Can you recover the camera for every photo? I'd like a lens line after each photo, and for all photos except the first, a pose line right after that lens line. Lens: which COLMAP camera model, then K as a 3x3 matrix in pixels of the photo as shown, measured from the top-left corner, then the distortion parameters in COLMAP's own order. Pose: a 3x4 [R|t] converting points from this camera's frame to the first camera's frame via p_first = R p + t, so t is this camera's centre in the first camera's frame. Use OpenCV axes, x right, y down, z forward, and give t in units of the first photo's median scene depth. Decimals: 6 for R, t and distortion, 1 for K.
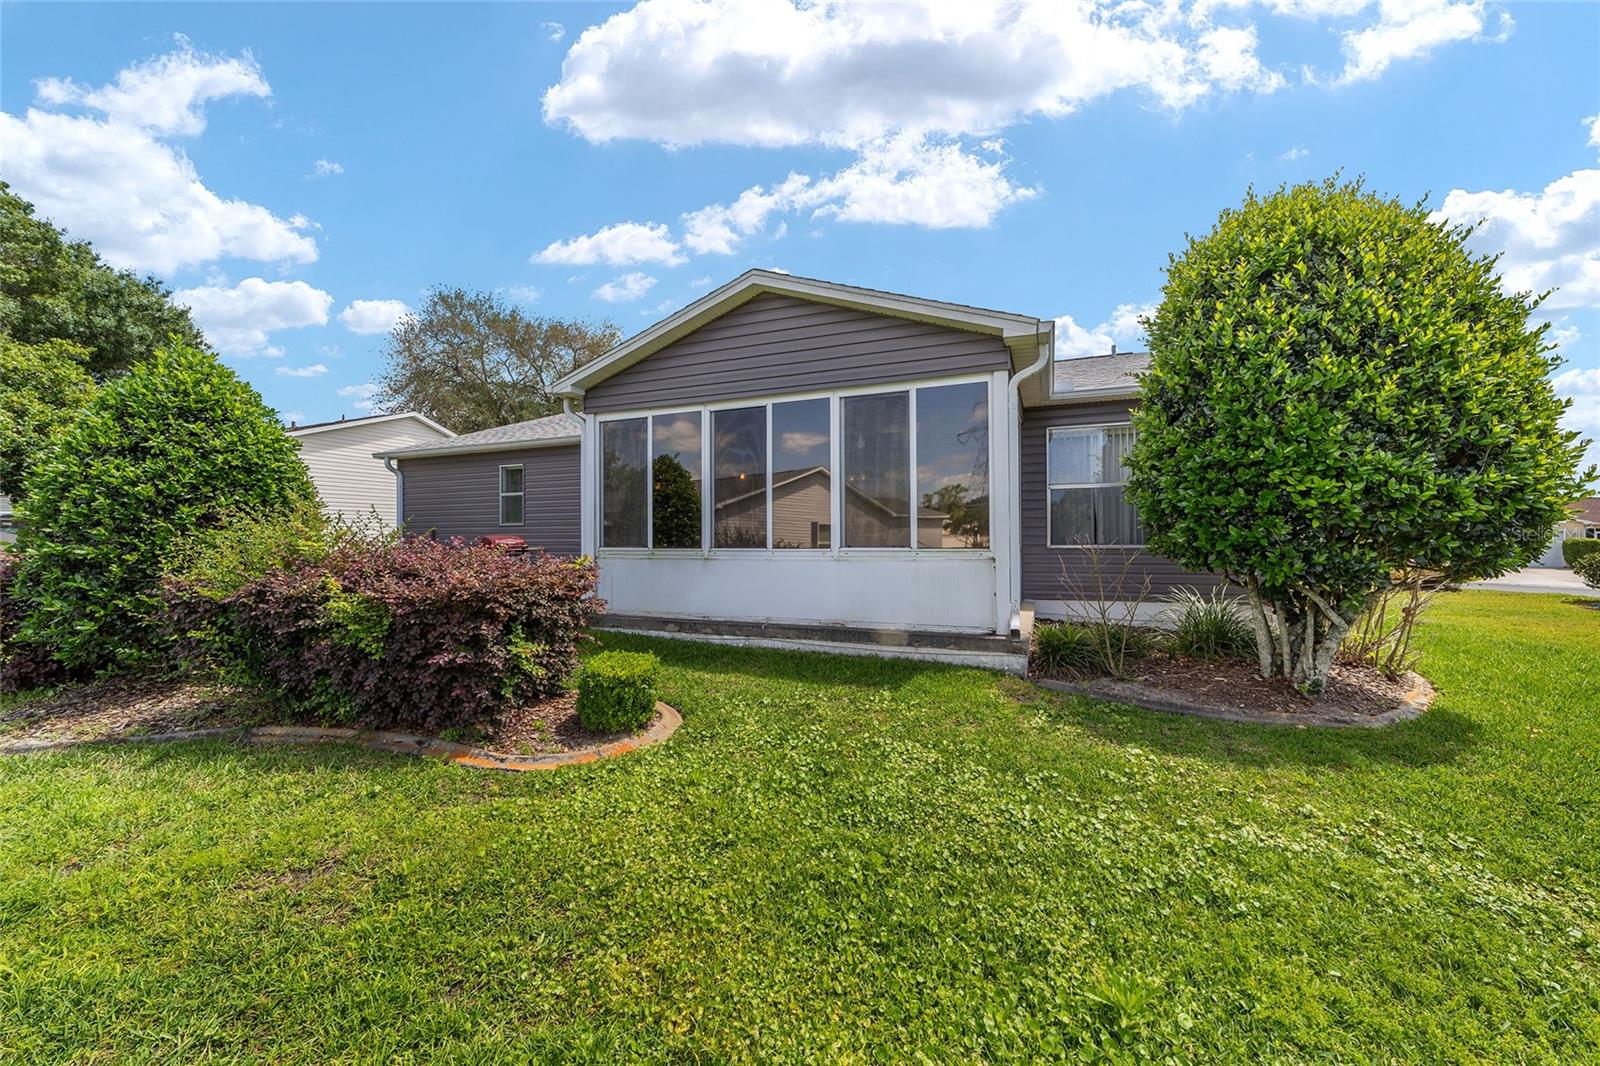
lens RADIAL K [[633.7, 0, 781.2], [0, 633.7, 535.7], [0, 0, 1]] dist [0.000547, 0.013047]
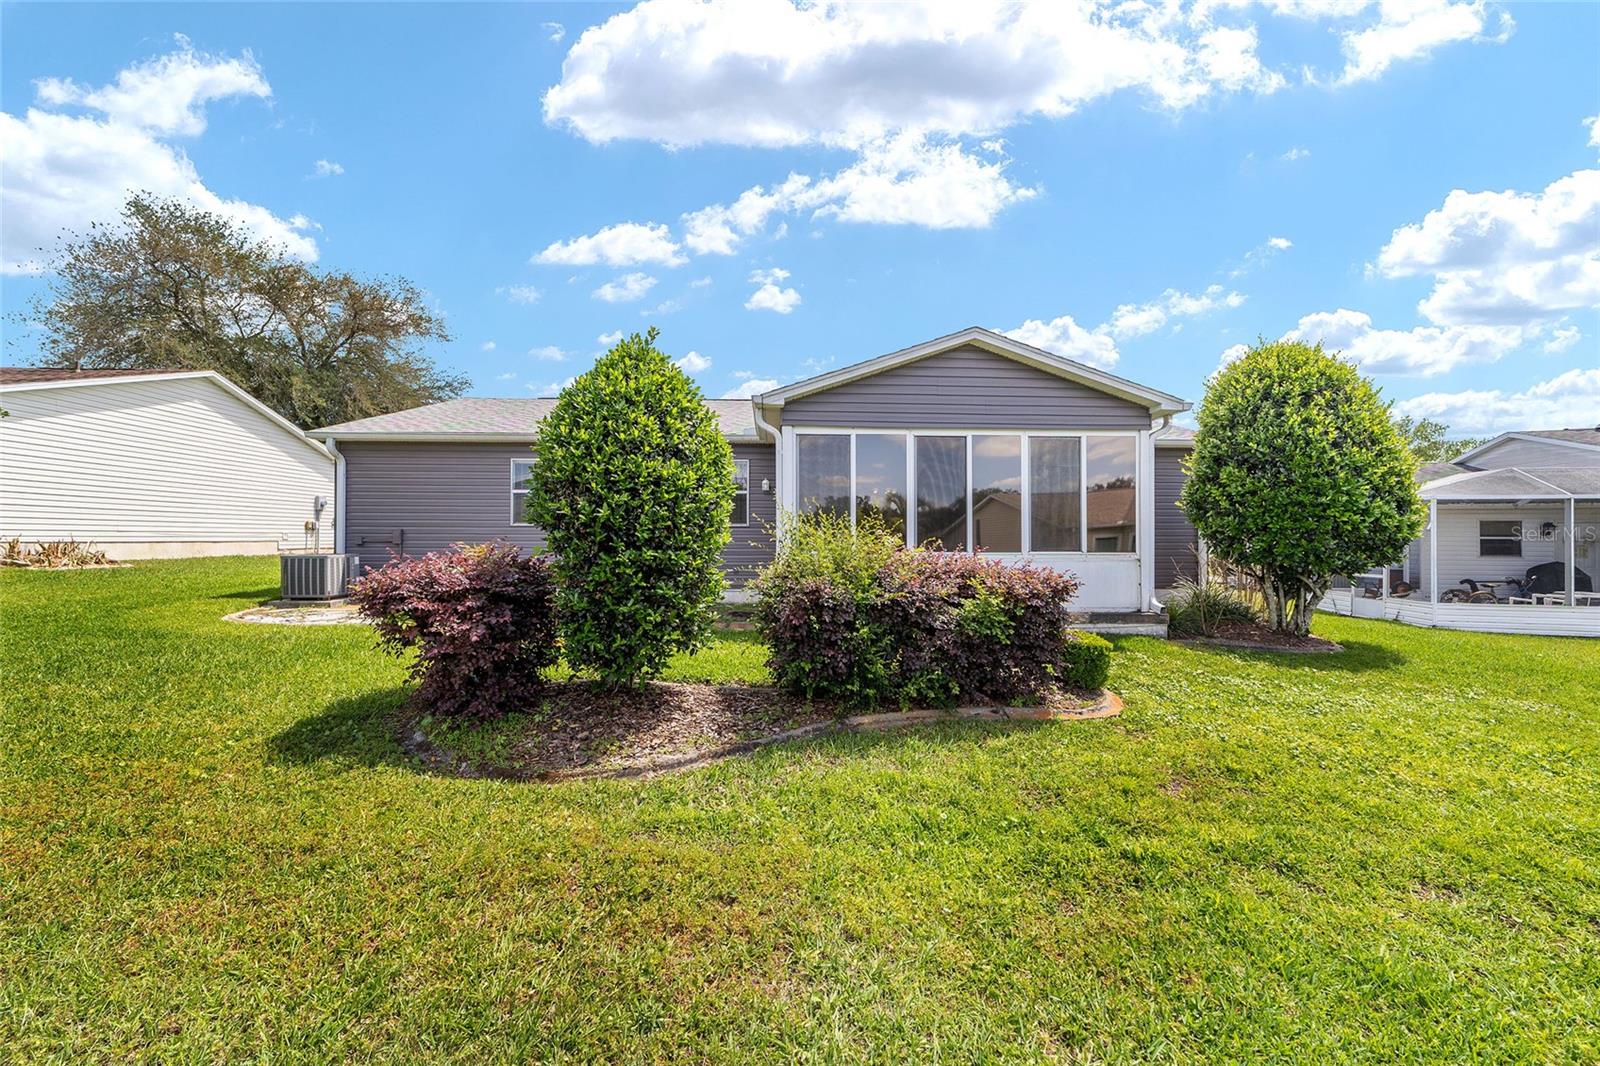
lens RADIAL K [[633.7, 0, 781.2], [0, 633.7, 535.7], [0, 0, 1]] dist [0.000547, 0.013047]
pose [[0.892928, 0.012724, 0.450020, -1.048844], [-0.009469, 0.999910, -0.009485, 0.003519], [-0.450100, 0.004208, 0.892968, 0.075553]]
